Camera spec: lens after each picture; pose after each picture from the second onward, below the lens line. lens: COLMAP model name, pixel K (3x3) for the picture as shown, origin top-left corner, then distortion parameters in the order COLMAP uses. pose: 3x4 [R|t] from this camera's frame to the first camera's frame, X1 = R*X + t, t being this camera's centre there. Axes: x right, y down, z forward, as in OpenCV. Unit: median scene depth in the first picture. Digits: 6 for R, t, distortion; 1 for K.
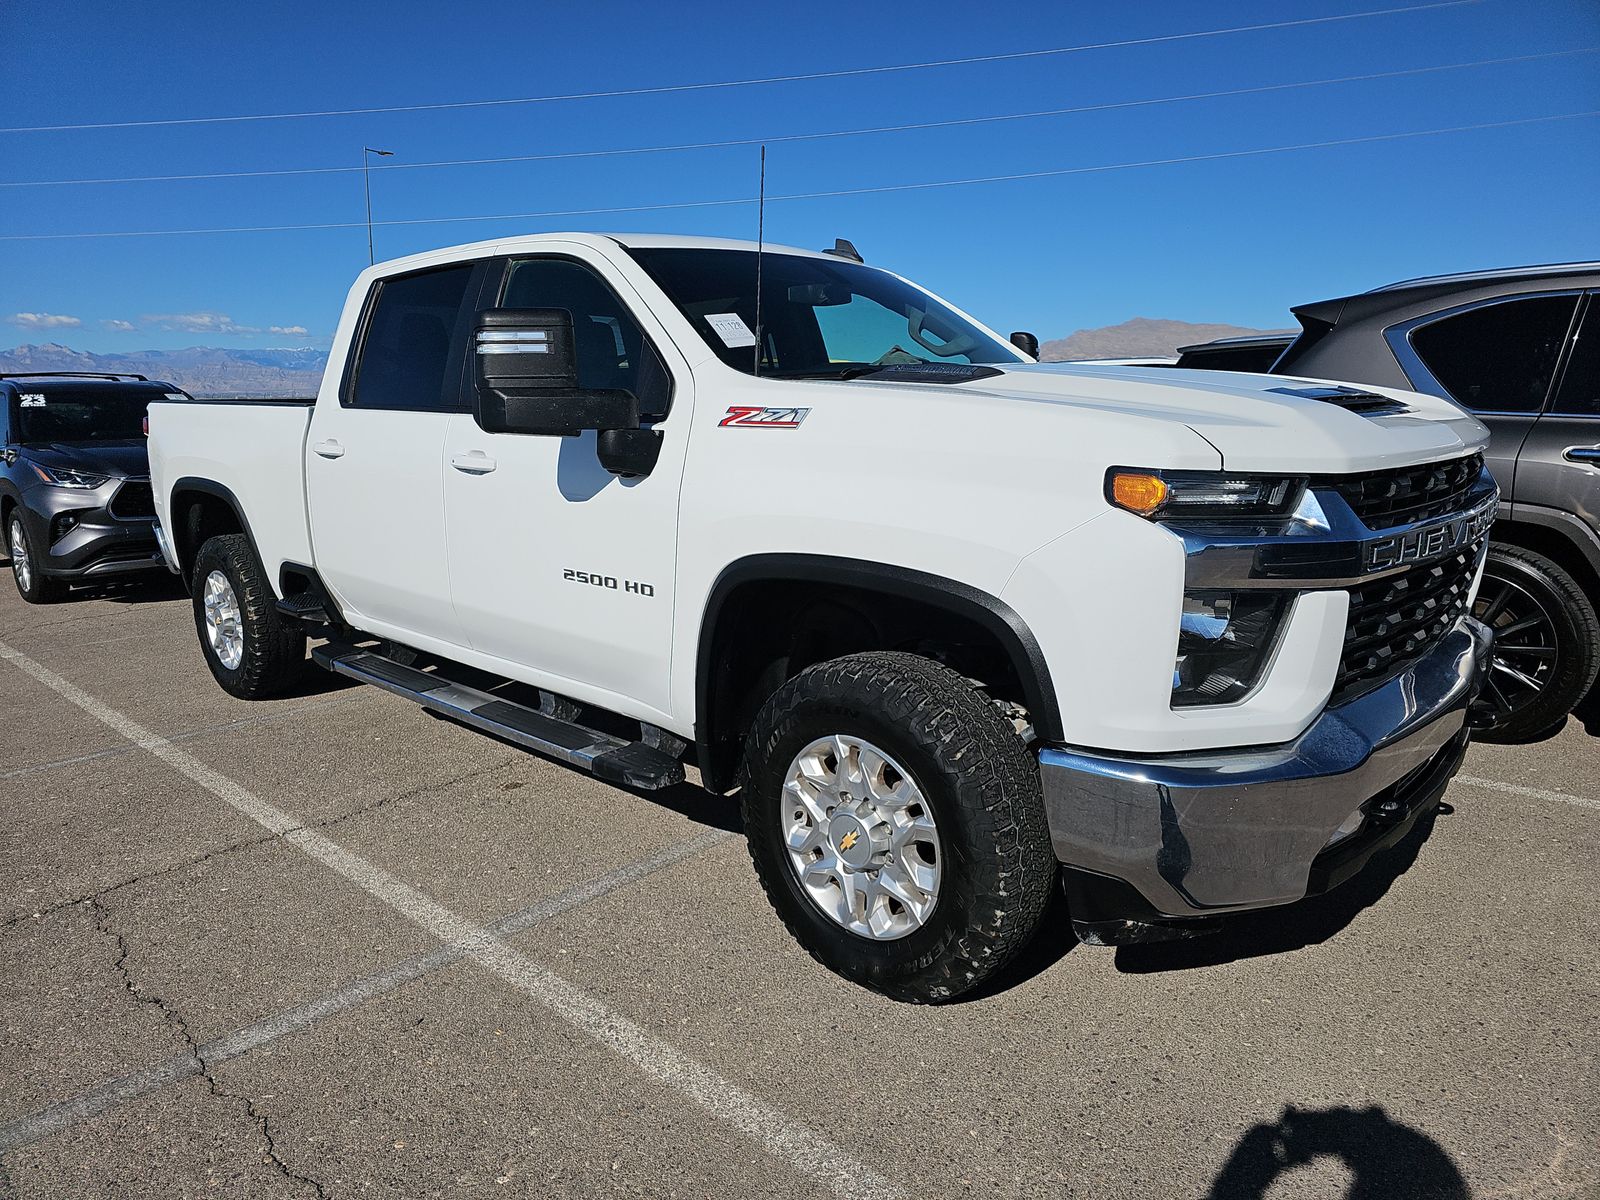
lens RADIAL K [[1064.5, 0, 800.0], [0, 1064.5, 600.0], [0, 0, 1]] dist [0.037791, -0.037219]
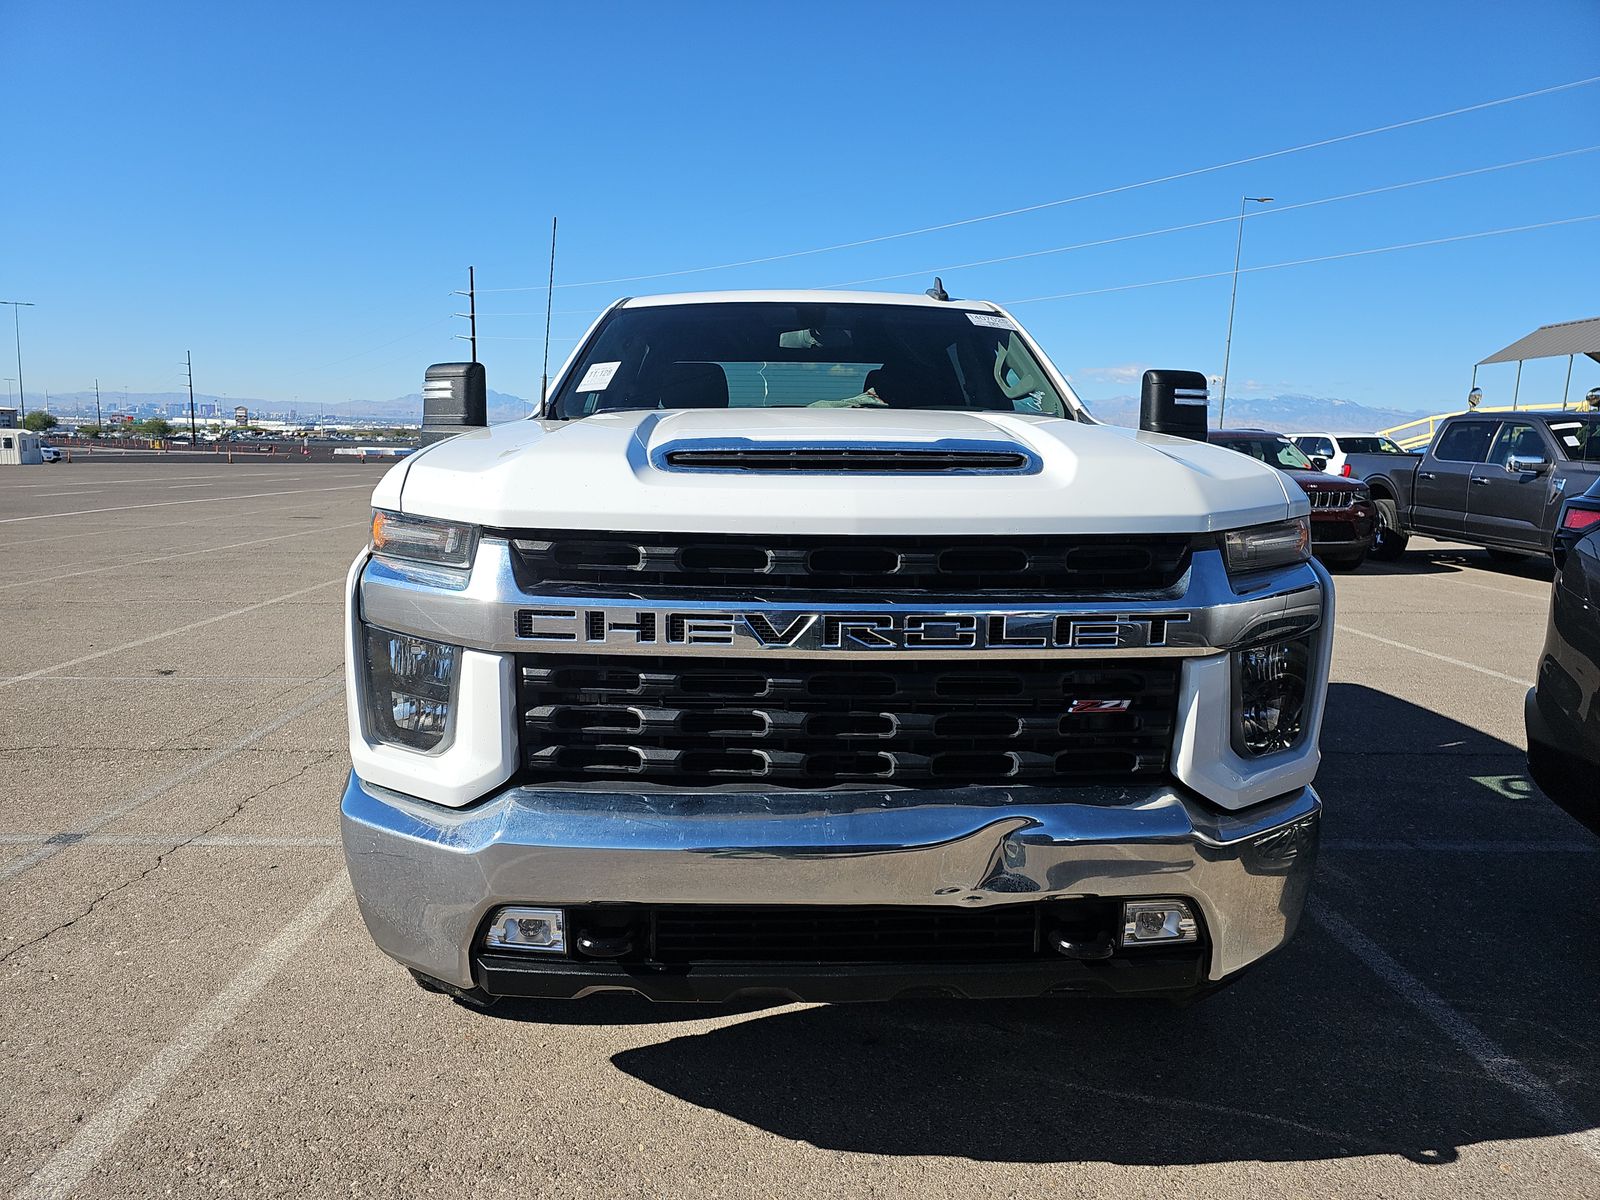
lens RADIAL K [[1064.5, 0, 800.0], [0, 1064.5, 600.0], [0, 0, 1]] dist [0.037791, -0.037219]
pose [[0.693718, 0.120045, -0.710172, 1.024260], [-0.148969, 0.988606, 0.021593, -0.086572], [0.704672, 0.090815, 0.703697, 0.437078]]
